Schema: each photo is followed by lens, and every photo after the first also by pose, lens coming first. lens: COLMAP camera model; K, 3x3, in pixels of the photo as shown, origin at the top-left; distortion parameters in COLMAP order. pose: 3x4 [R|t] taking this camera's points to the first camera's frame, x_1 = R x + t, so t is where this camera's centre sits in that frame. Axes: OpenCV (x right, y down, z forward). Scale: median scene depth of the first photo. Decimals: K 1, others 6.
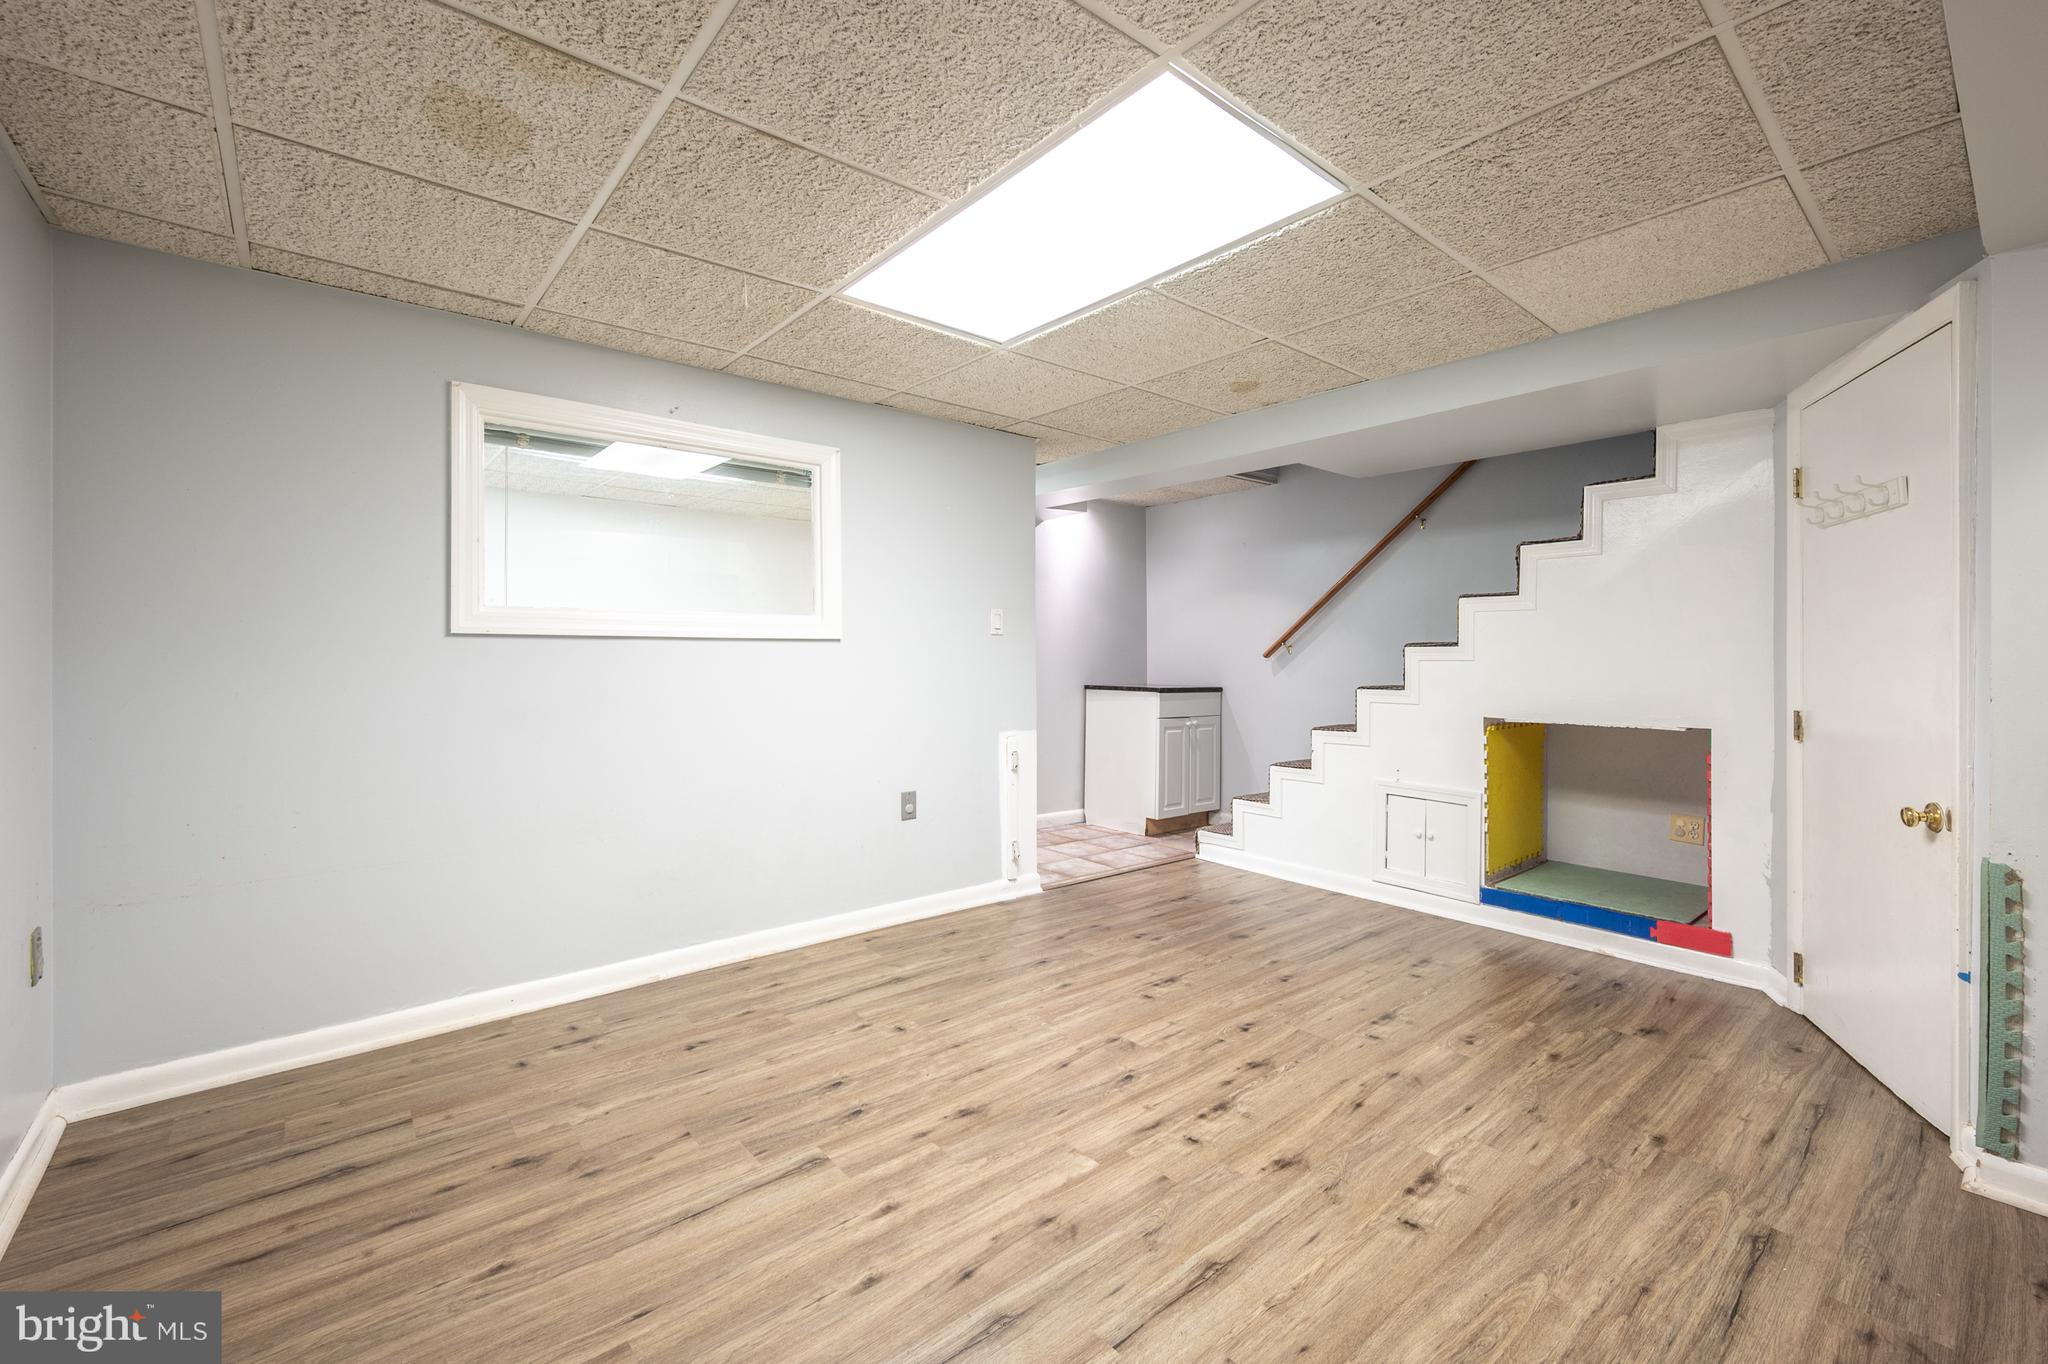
lens RADIAL K [[866.9, 0, 1032.2], [0, 866.9, 652.5], [0, 0, 1]] dist [-0.001034, 0.000044]
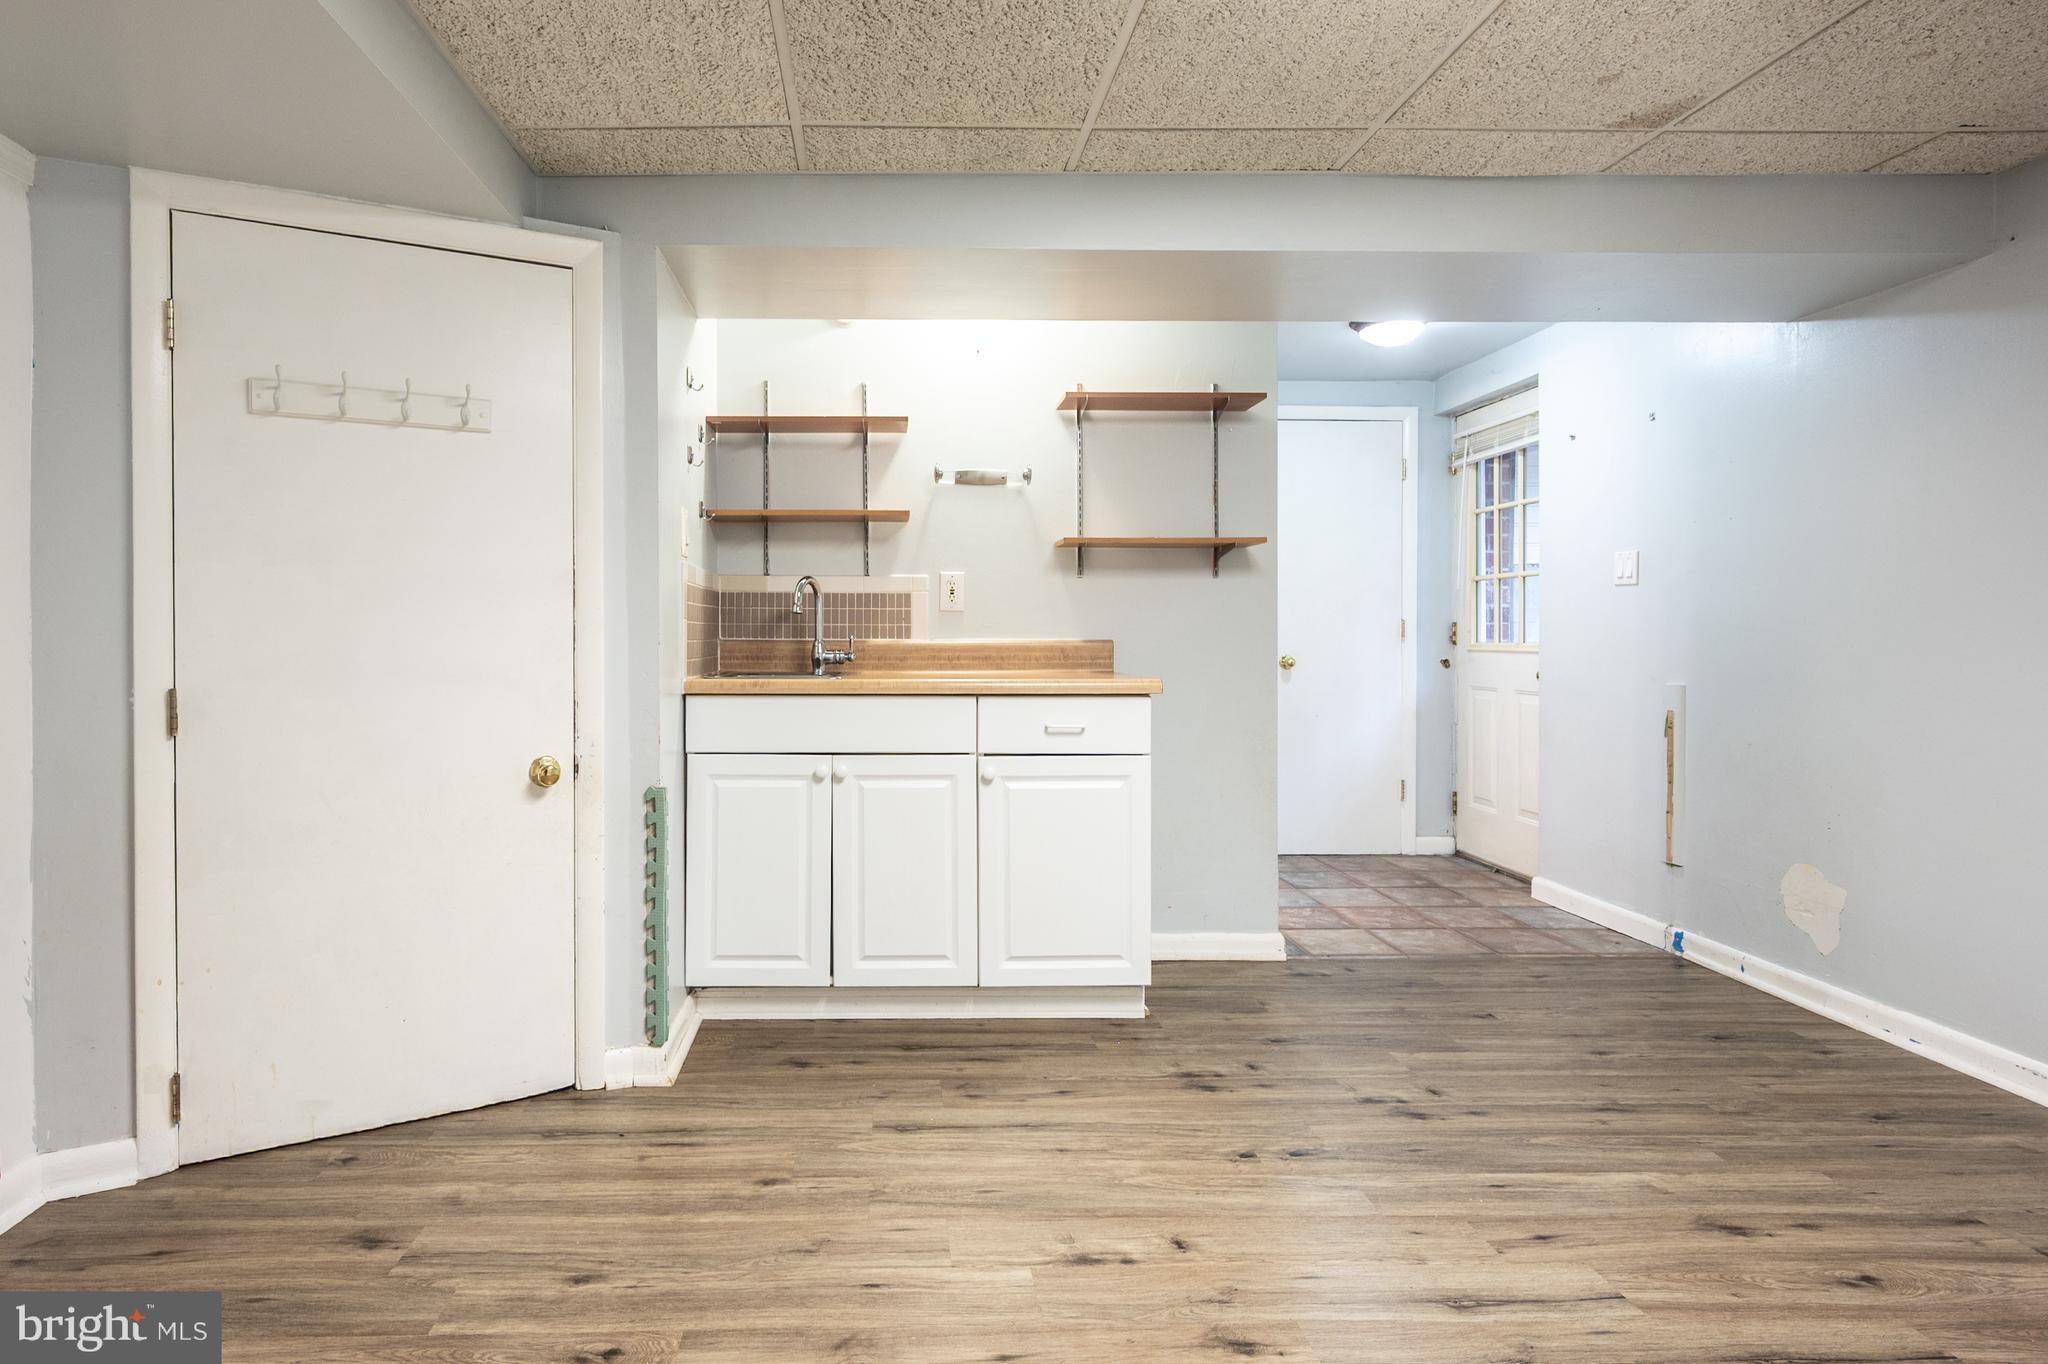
lens RADIAL K [[1110.3, 0, 898.2], [0, 1110.3, 644.0], [0, 0, 1]] dist [-0.001075, -0.000979]
pose [[-0.773472, -0.006029, 0.633802, -0.035283], [0.001422, 0.999936, 0.011247, 0.030140], [-0.633829, 0.009601, -0.773414, 1.468944]]
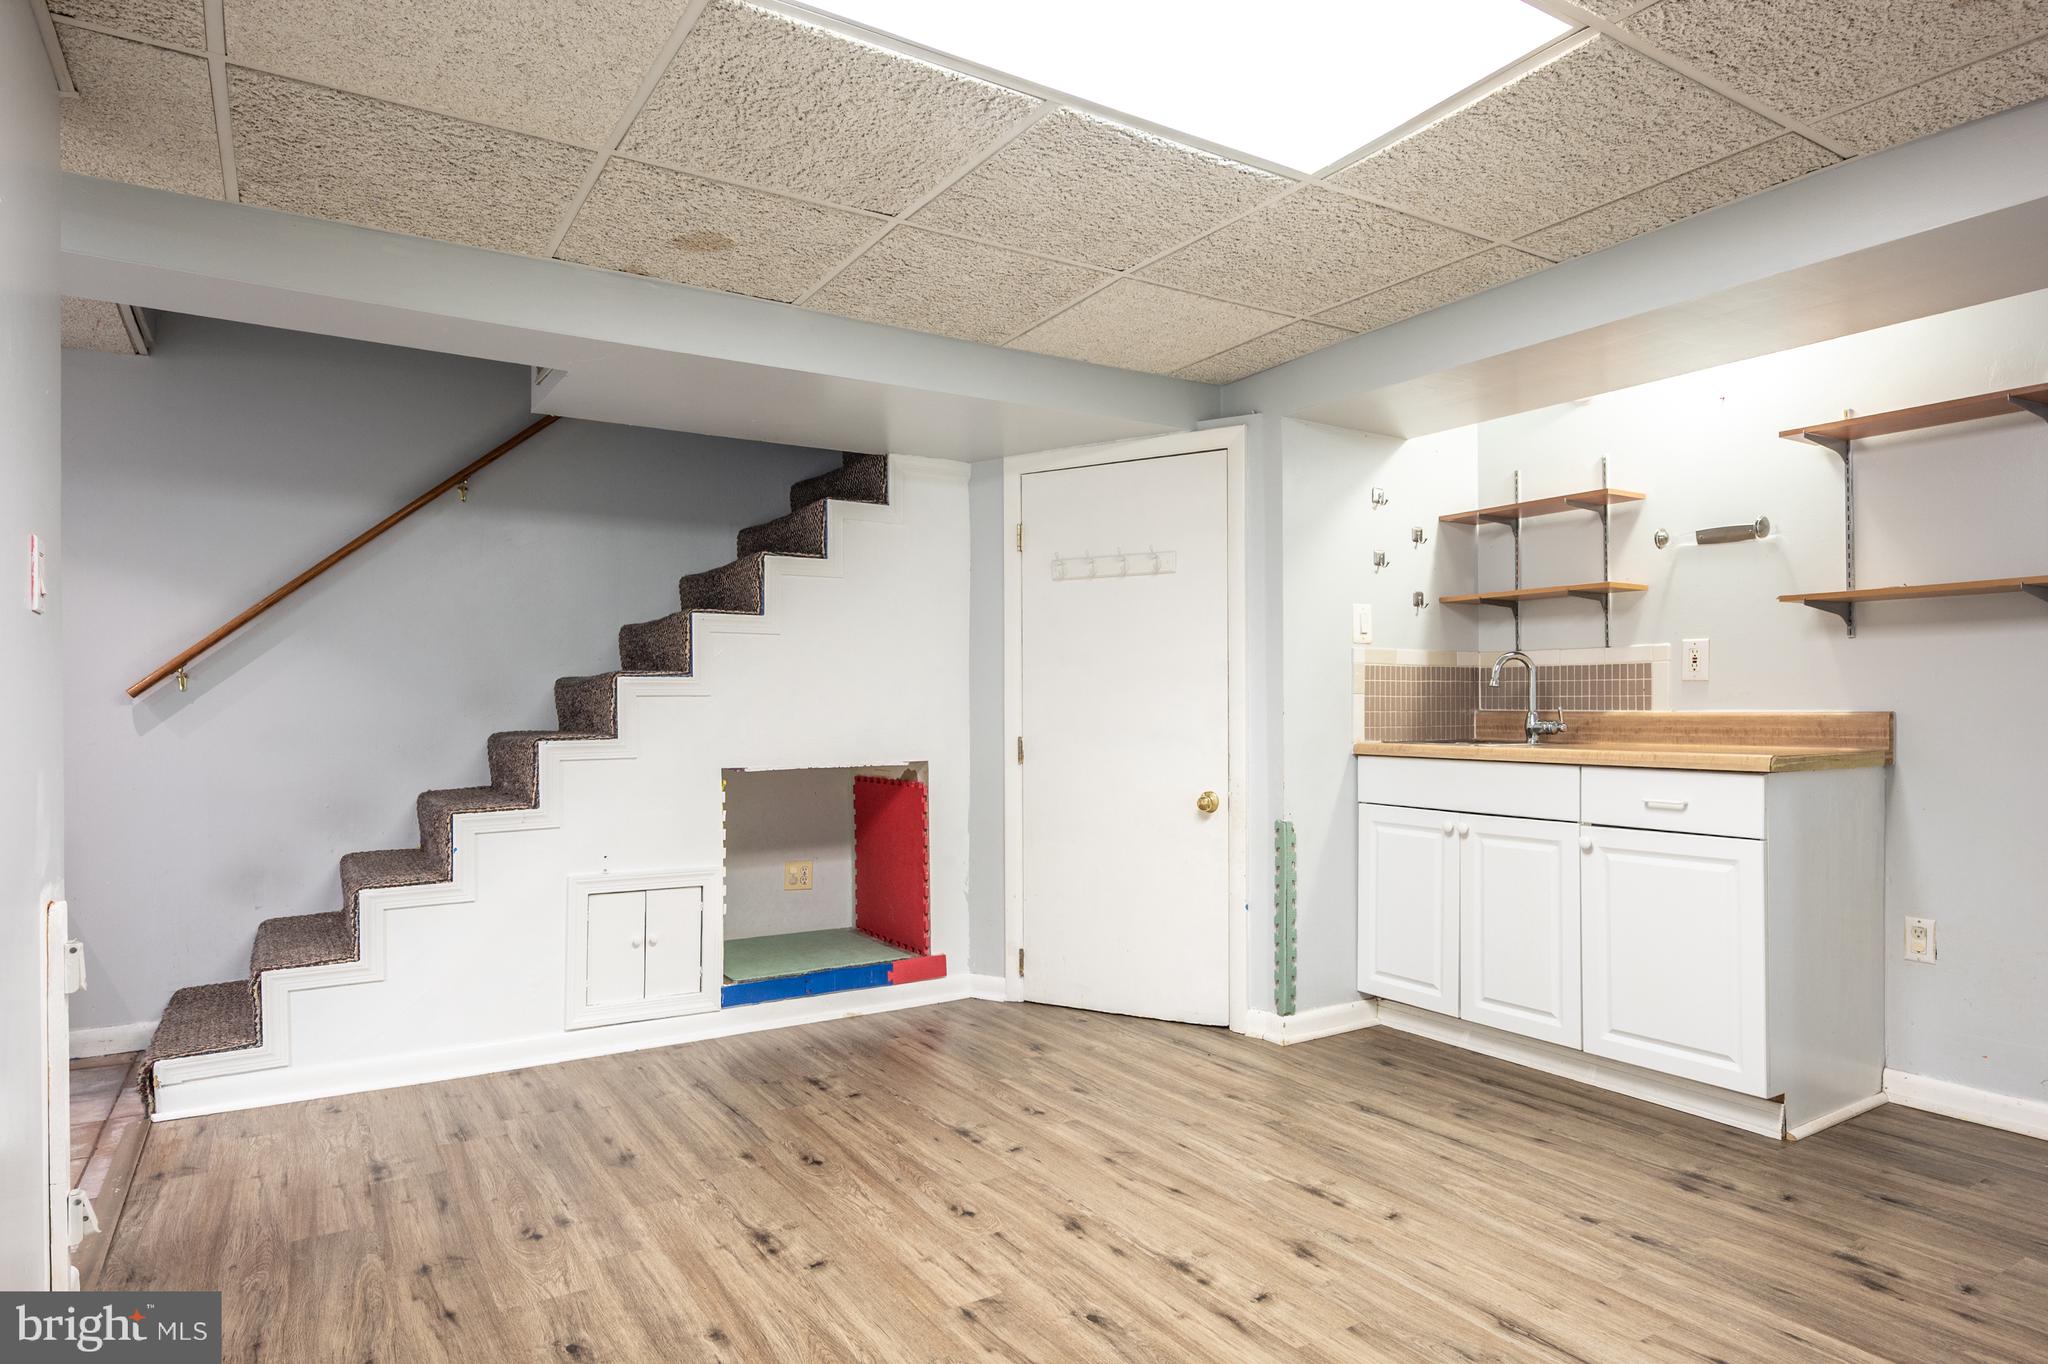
lens RADIAL K [[1166.7, 0, 1016.2], [0, 1166.7, 704.0], [0, 0, 1]] dist [0.000236, -0.000474]
pose [[0.139016, 0.001257, 0.990289, -0.735764], [0.005551, 0.999982, -0.002048, 0.030541], [-0.990275, 0.005782, 0.139007, 0.901554]]
